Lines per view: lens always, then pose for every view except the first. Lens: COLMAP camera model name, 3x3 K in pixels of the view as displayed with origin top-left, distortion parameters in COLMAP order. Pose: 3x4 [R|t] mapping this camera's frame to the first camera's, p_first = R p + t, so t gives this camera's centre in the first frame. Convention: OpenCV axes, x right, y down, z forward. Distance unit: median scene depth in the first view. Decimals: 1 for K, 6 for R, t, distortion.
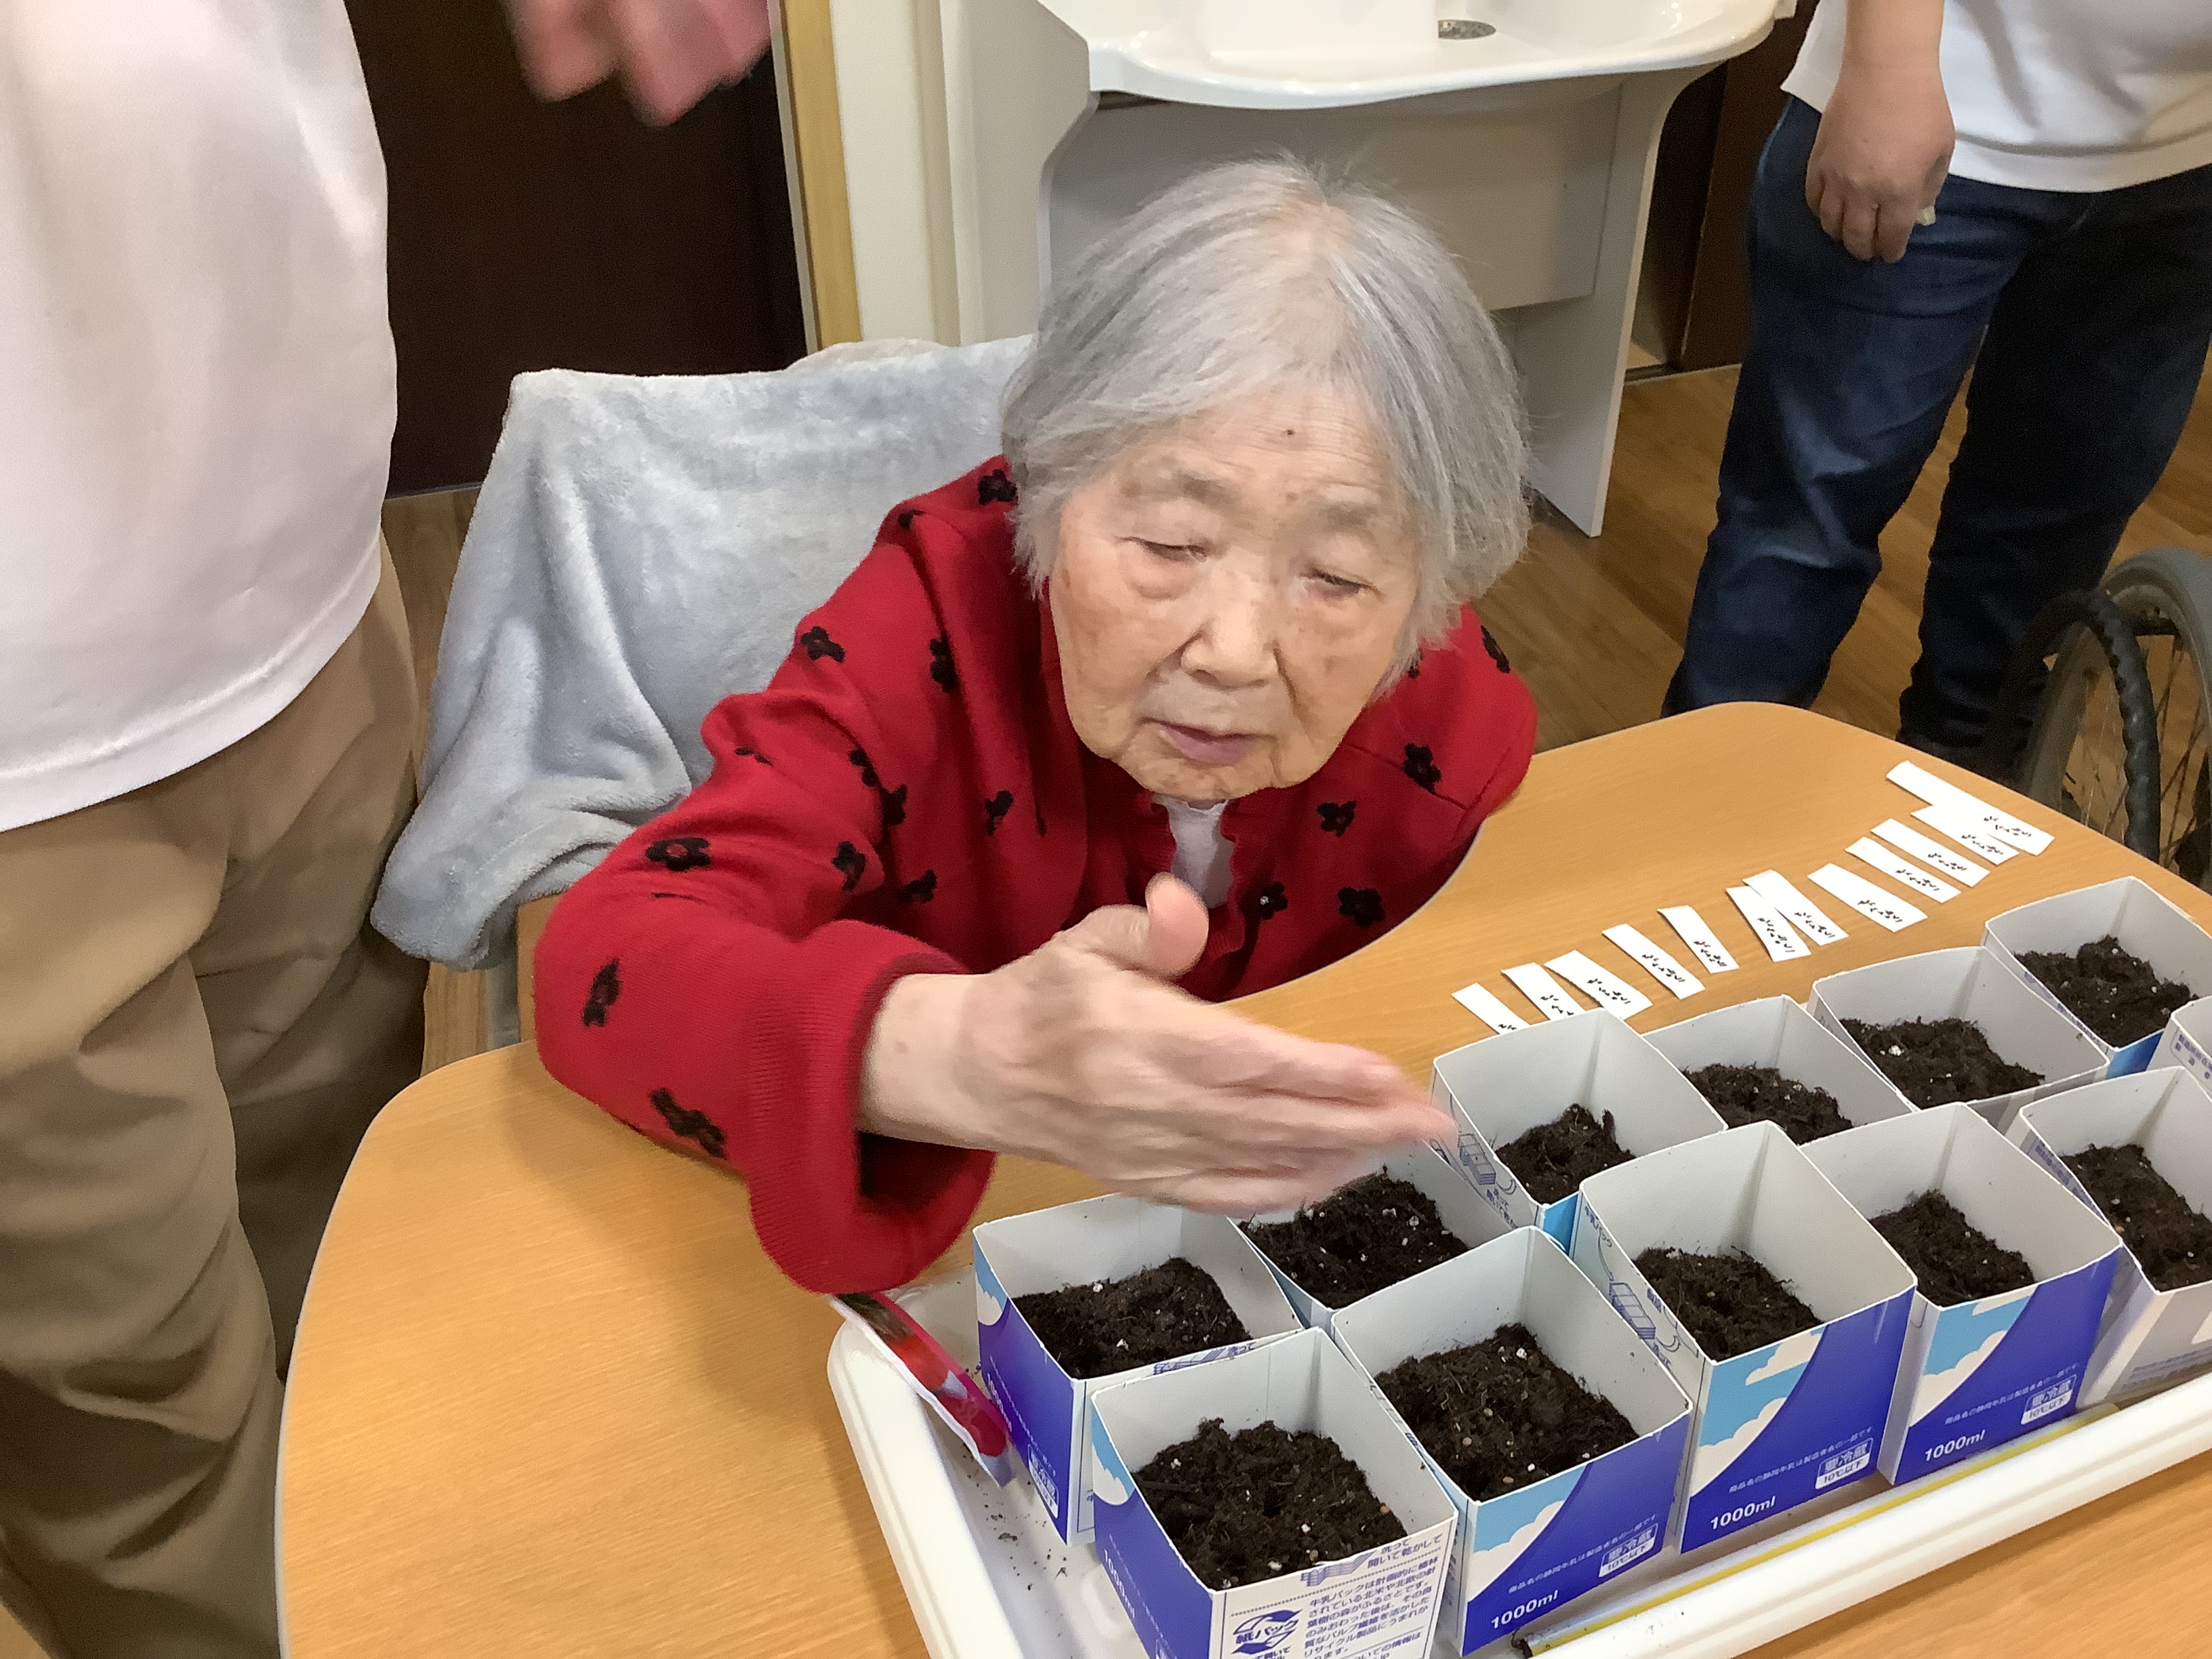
lens RADIAL K [[2017.8, 0, 1106.0], [0, 2017.8, 829.5], [0, 0, 1]] dist [0.108449, -0.211310]
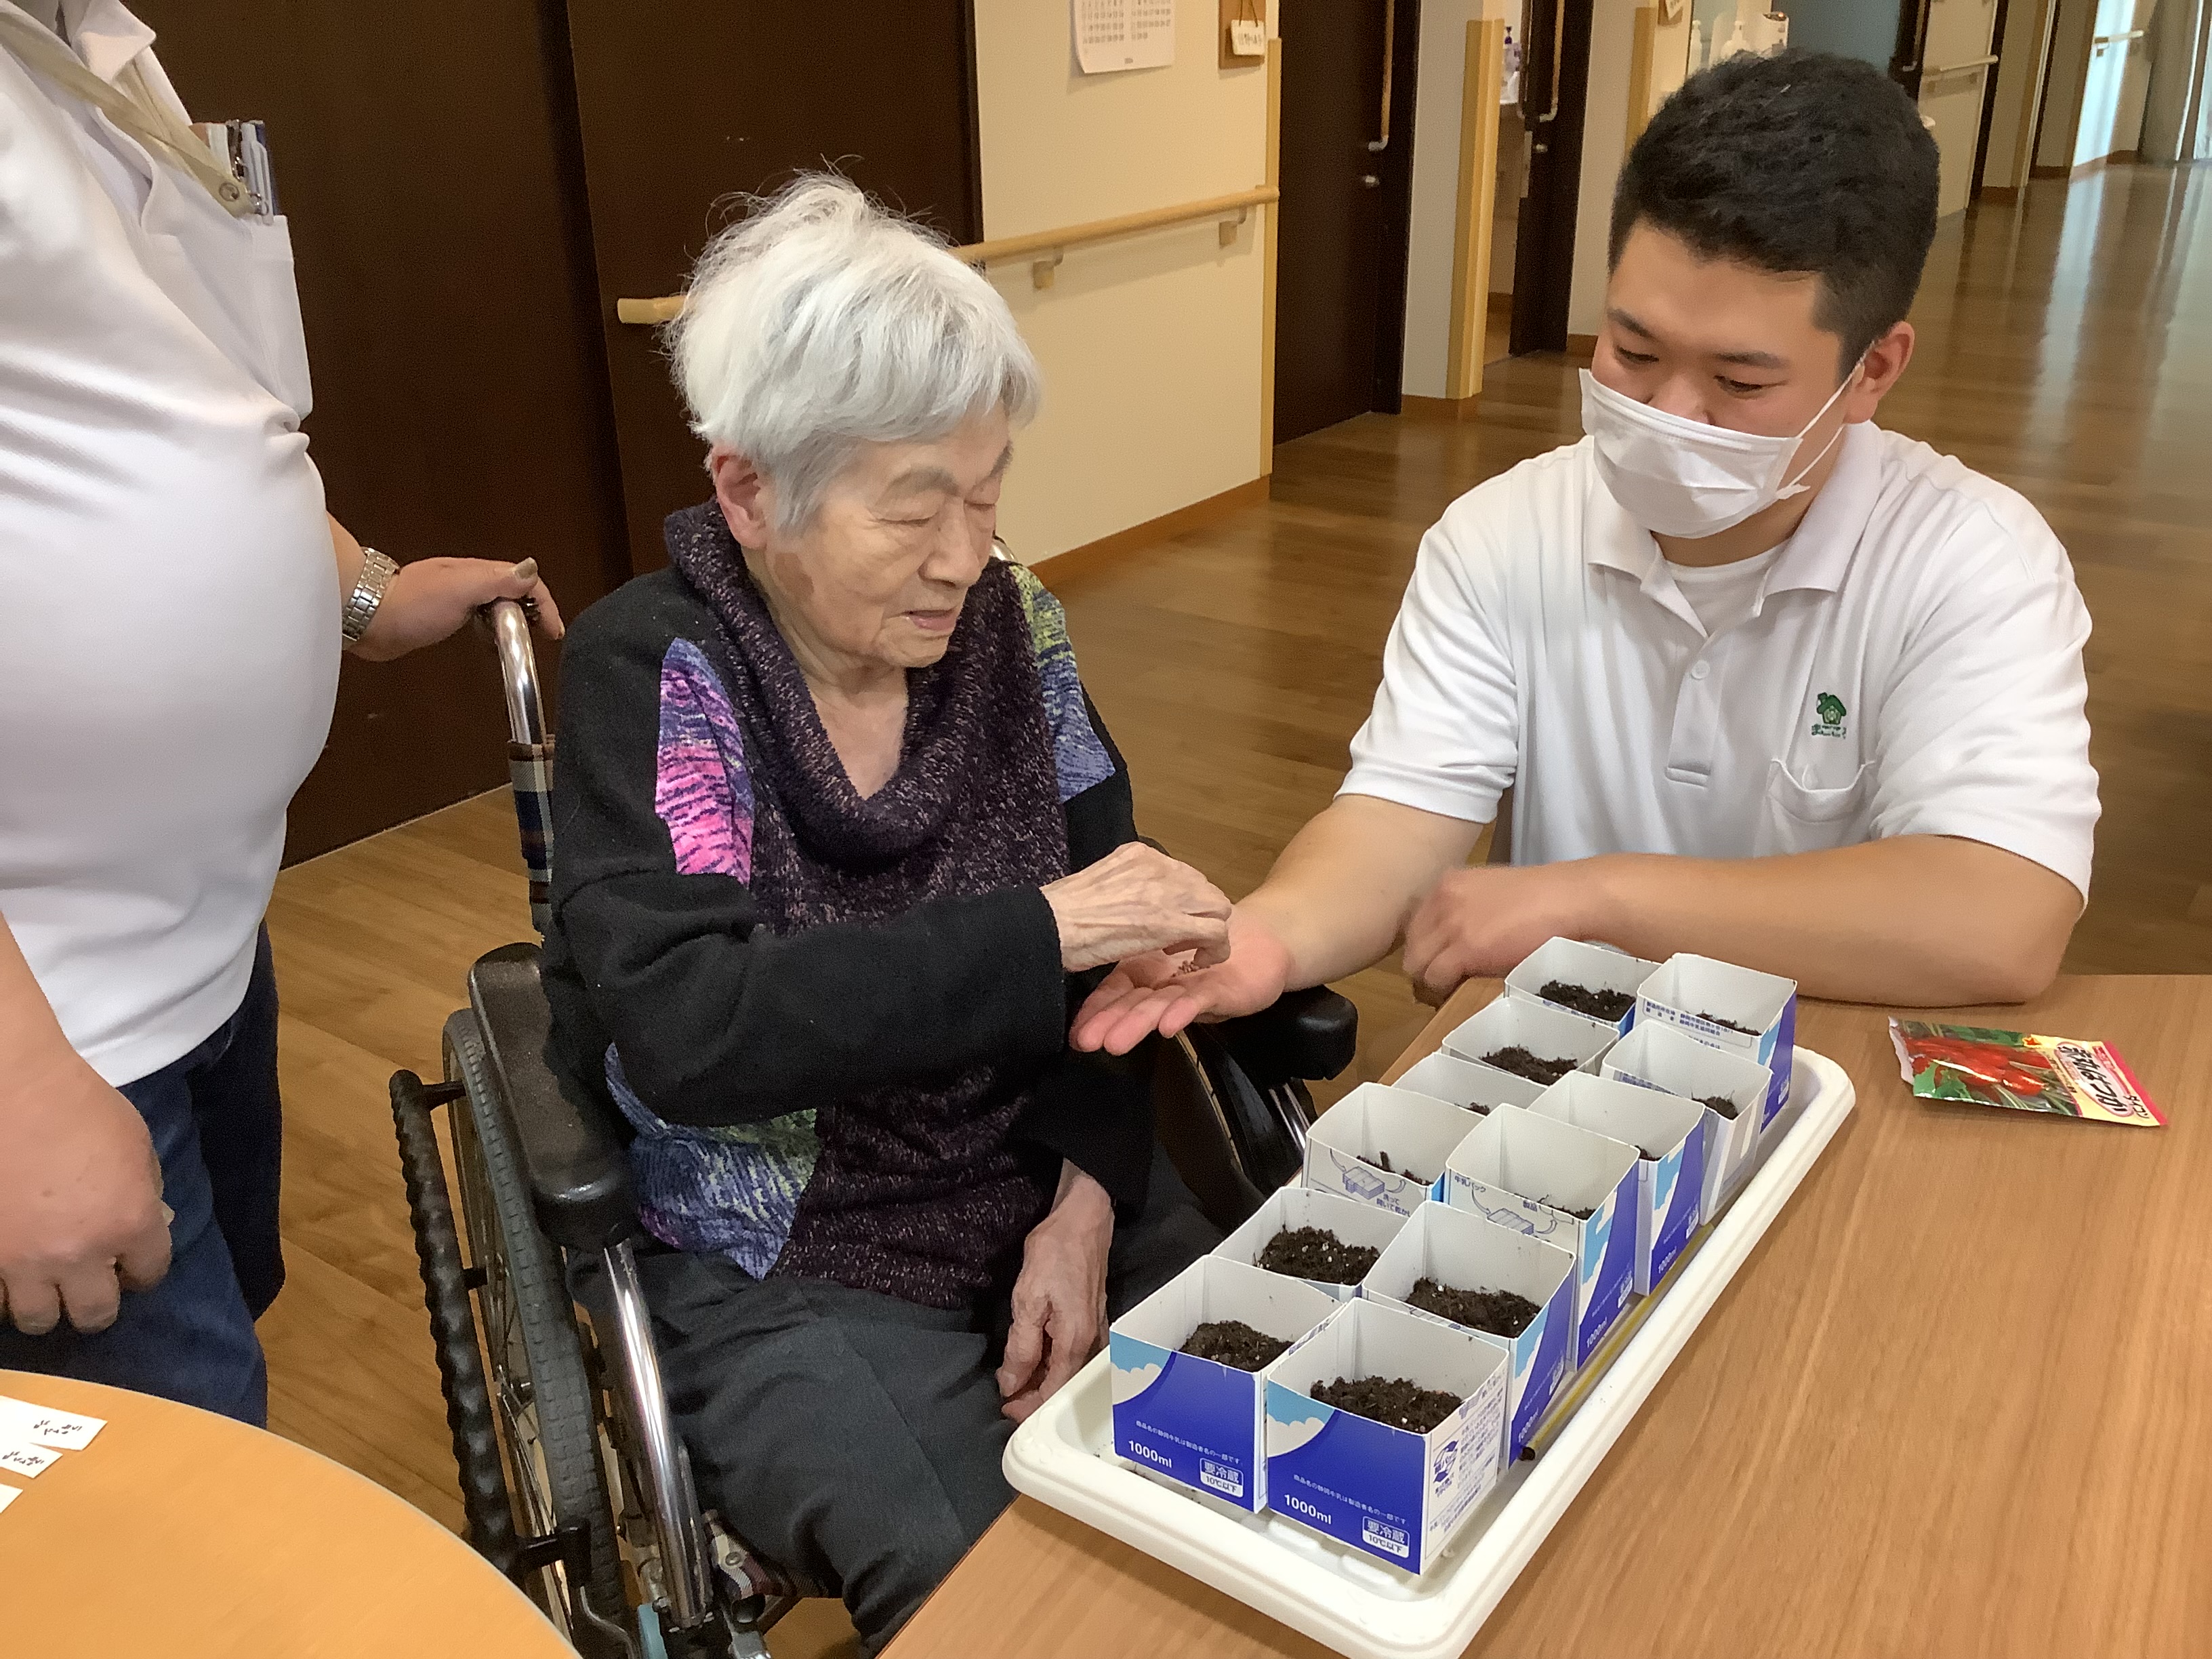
lens RADIAL K [[2017.8, 0, 1106.0], [0, 2017.8, 829.5], [0, 0, 1]] dist [0.108449, -0.211310]
pose [[0.858203, -0.210758, 0.468048, -0.684056], [0.301195, 0.945109, -0.126690, 0.053198], [-0.415656, 0.249699, 0.874574, -0.323230]]
